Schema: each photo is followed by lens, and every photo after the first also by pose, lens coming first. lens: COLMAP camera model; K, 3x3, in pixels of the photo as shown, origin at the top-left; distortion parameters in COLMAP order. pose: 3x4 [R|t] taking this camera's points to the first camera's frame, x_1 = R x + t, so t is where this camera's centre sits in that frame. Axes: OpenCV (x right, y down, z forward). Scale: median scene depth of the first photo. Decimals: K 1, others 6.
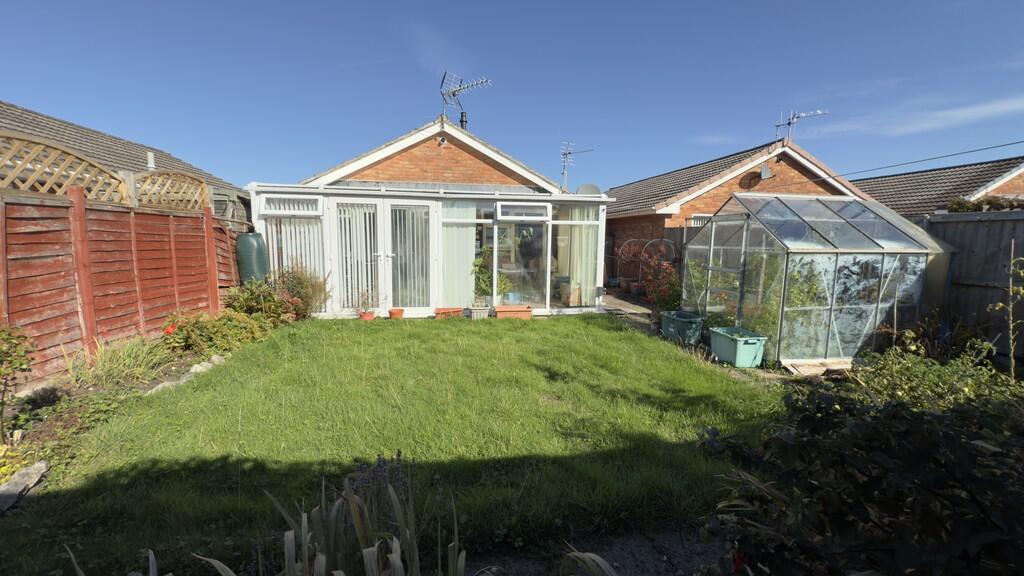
lens RADIAL K [[409.7, 0, 512.0], [0, 409.7, 290.7], [0, 0, 1]] dist [0.000777, 0.000163]
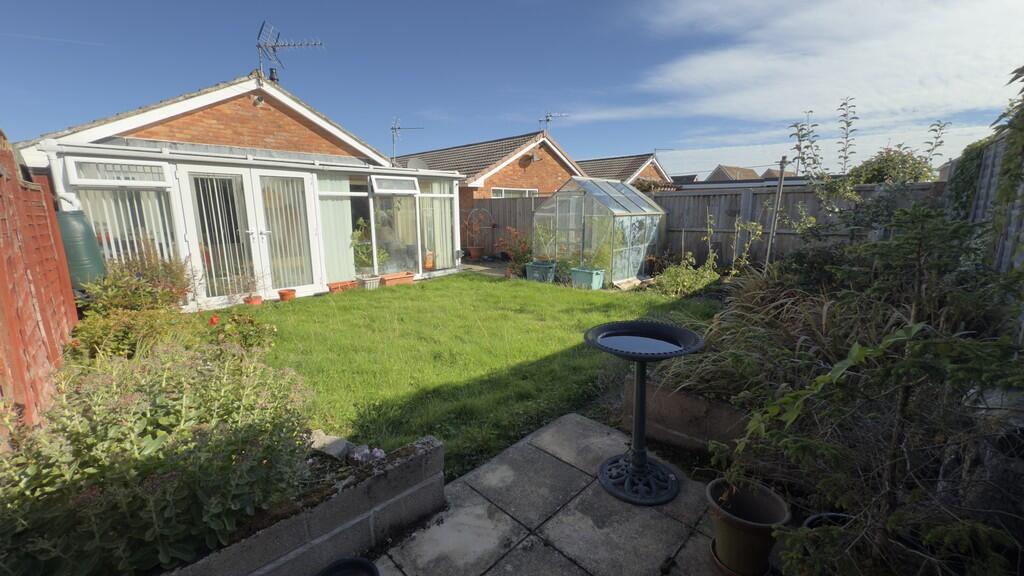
lens RADIAL K [[409.7, 0, 514.3], [0, 409.7, 292.0], [0, 0, 1]] dist [0.000777, 0.000163]
pose [[0.803853, -0.135849, 0.579107, -0.394477], [0.091829, 0.990242, 0.104828, 0.000169], [-0.587697, -0.031087, 0.808484, -0.061815]]
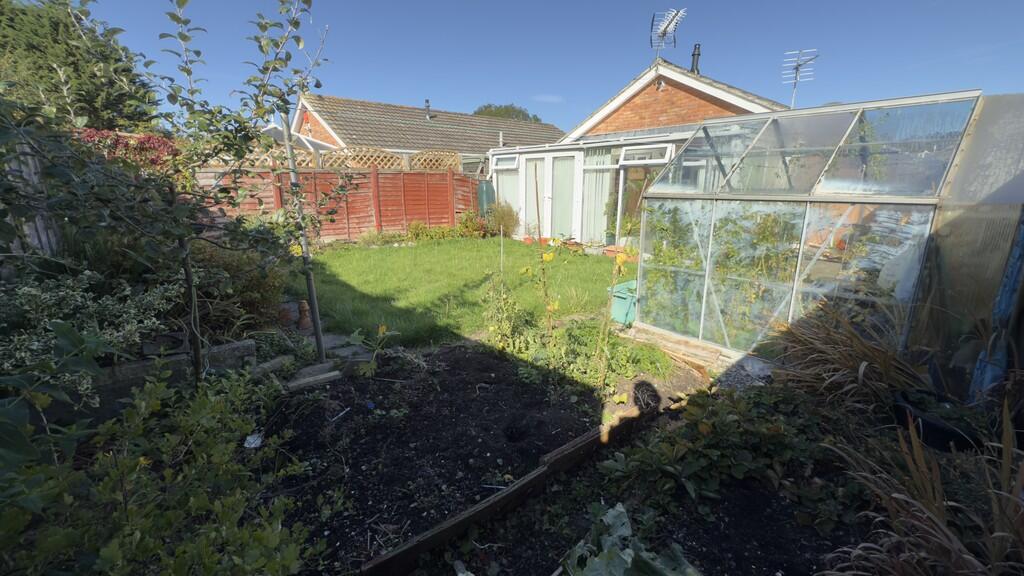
lens RADIAL K [[409.7, 0, 510.2], [0, 409.7, 291.0], [0, 0, 1]] dist [0.000777, 0.000163]
pose [[0.514962, 0.208099, -0.831570, 0.789131], [-0.099000, 0.978032, 0.183444, -0.019469], [0.851477, -0.012141, 0.524251, 0.195669]]
